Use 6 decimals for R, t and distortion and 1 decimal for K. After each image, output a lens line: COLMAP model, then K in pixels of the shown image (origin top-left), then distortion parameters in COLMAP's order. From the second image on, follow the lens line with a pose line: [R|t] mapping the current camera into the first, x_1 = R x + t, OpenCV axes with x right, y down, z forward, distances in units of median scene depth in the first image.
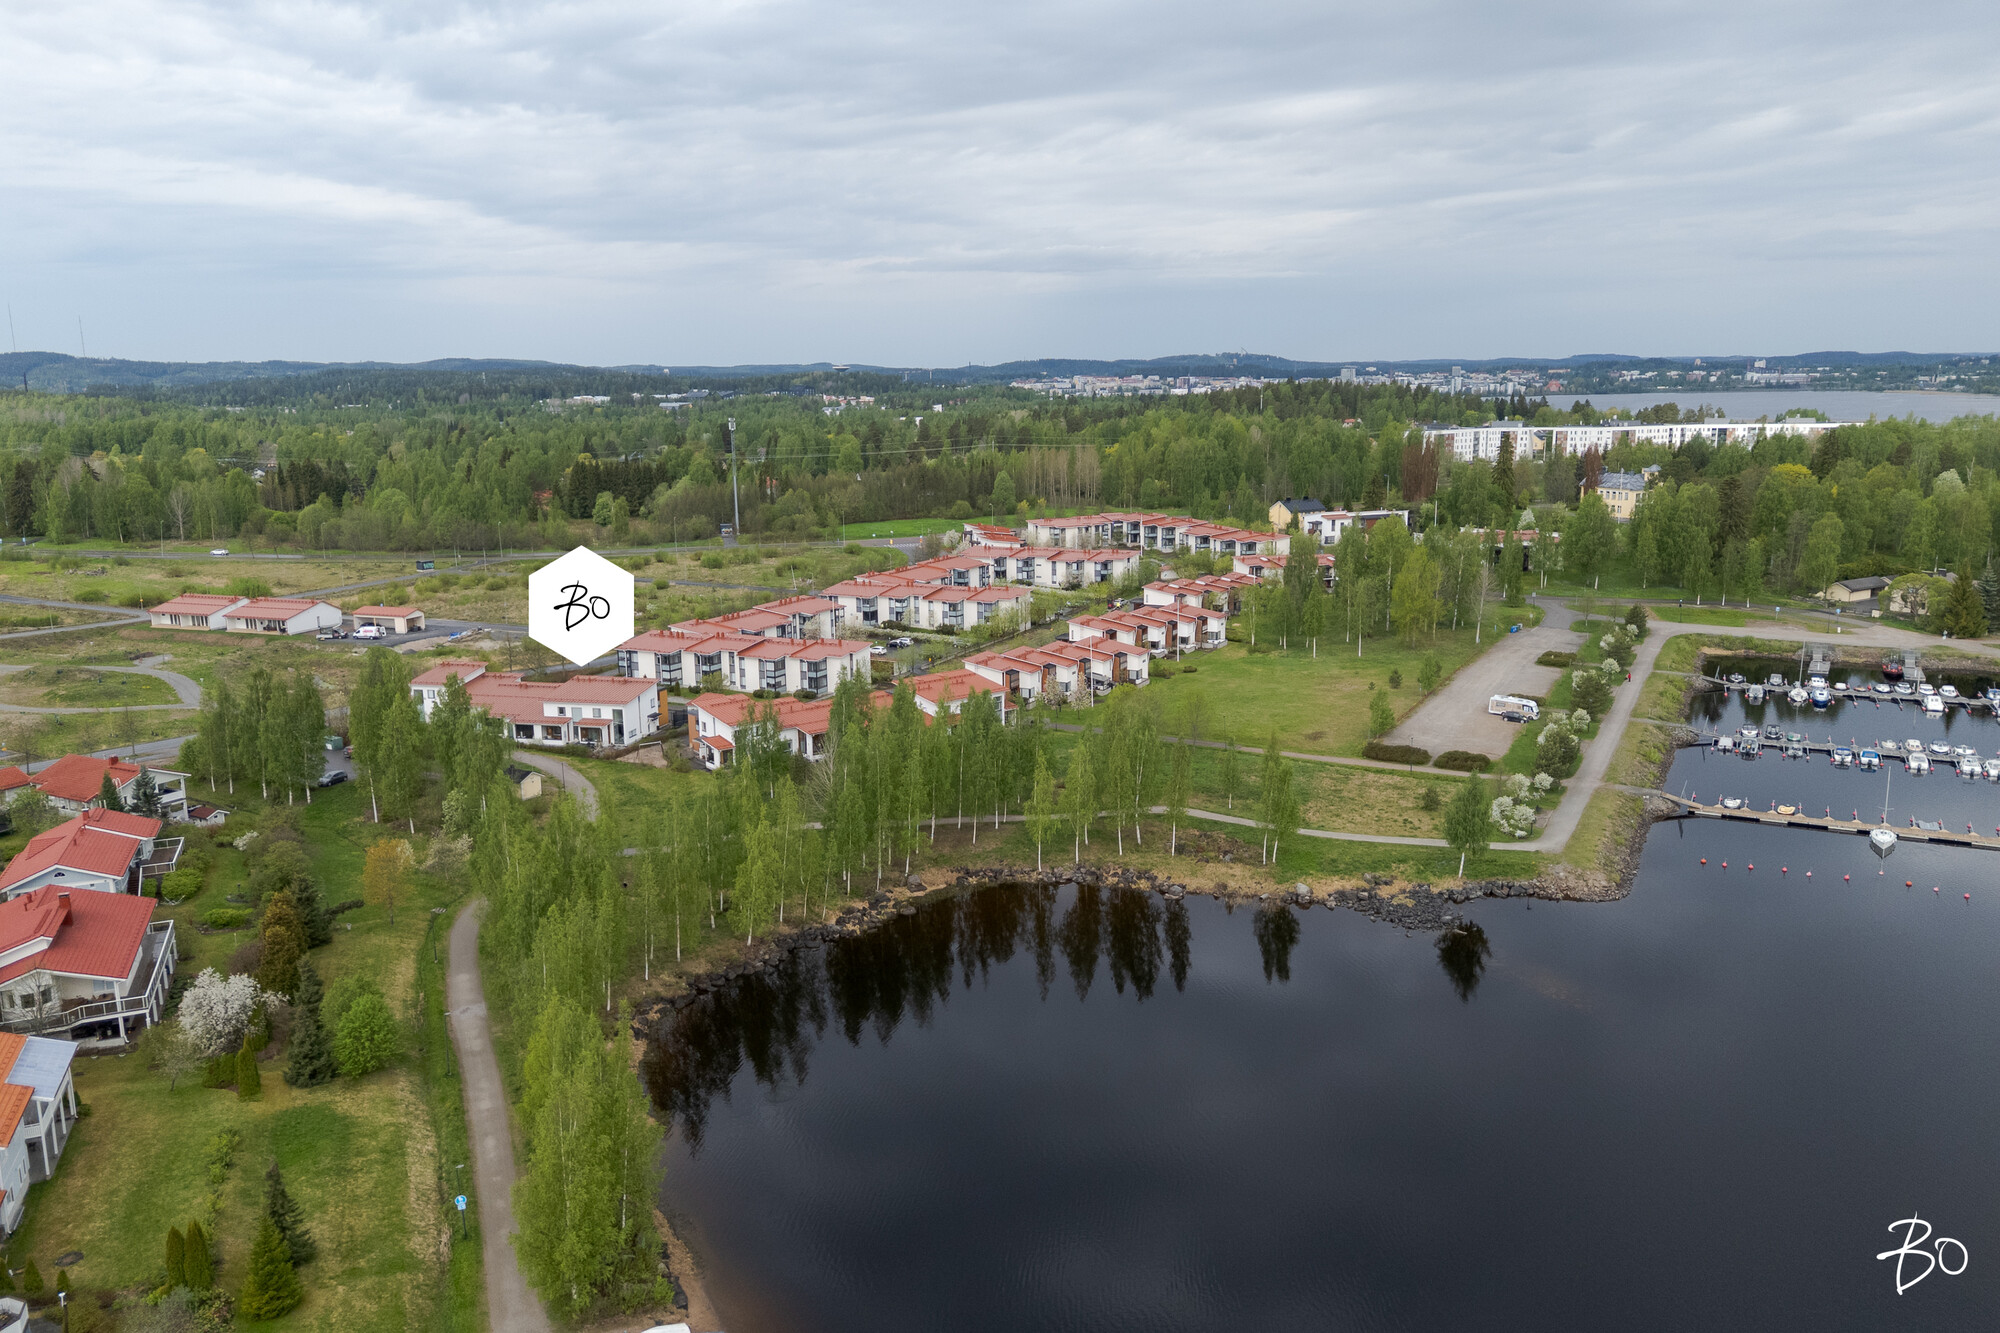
lens RADIAL K [[1410.8, 0, 999.1], [0, 1410.8, 656.3], [0, 0, 1]] dist [0.127447, -0.141800]
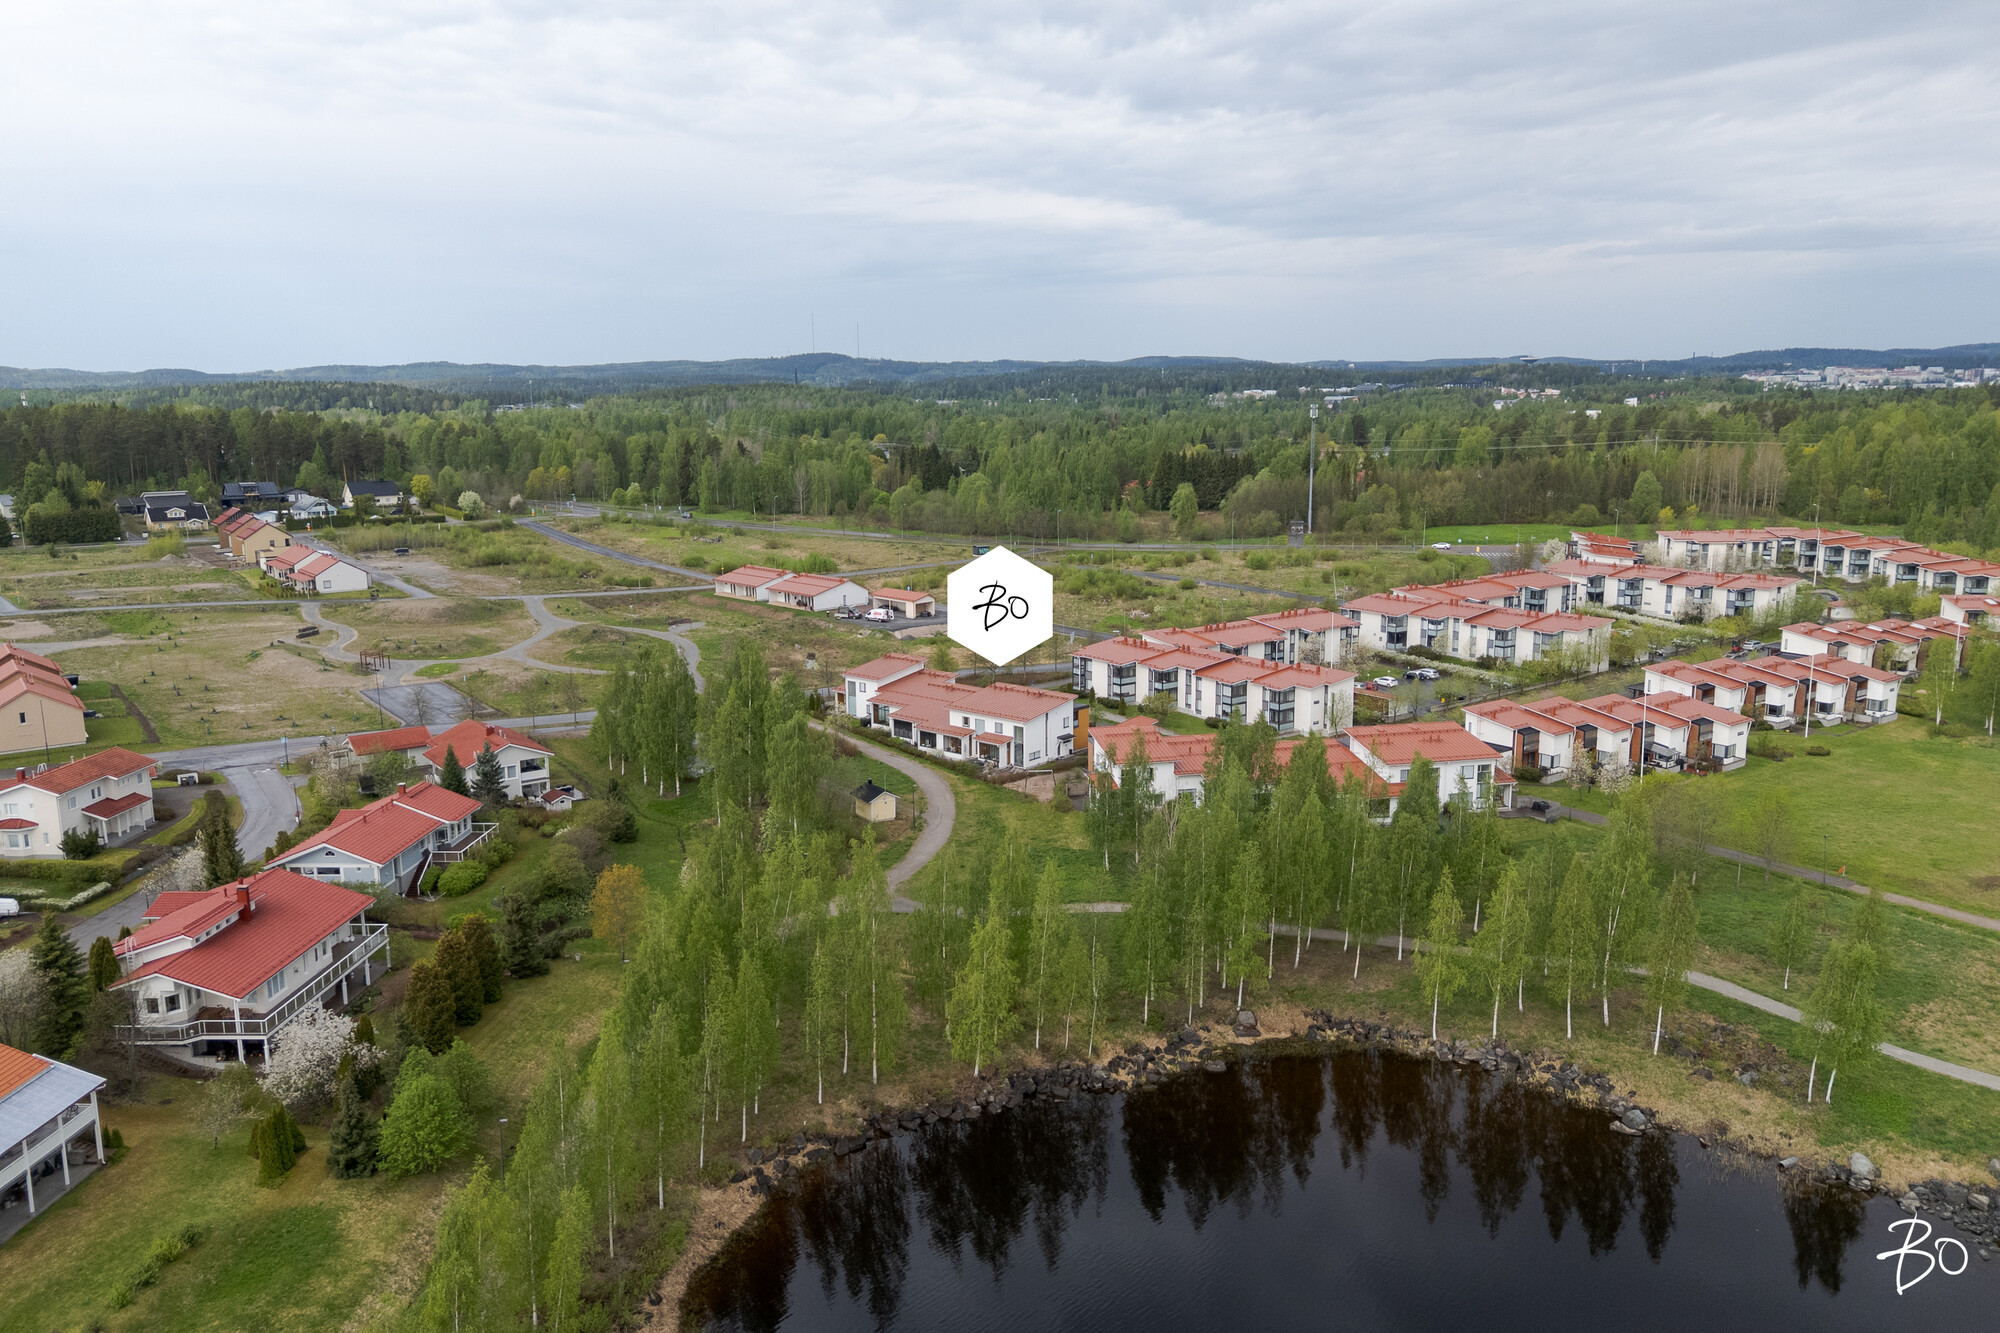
lens RADIAL K [[1443.6, 0, 1006.1], [0, 1443.6, 642.7], [0, 0, 1]] dist [0.077384, -0.072596]
pose [[0.902038, 0.082321, -0.423734, 0.063841], [-0.085782, 0.996254, 0.010934, -0.015511], [0.423047, 0.026486, 0.905721, 0.133127]]
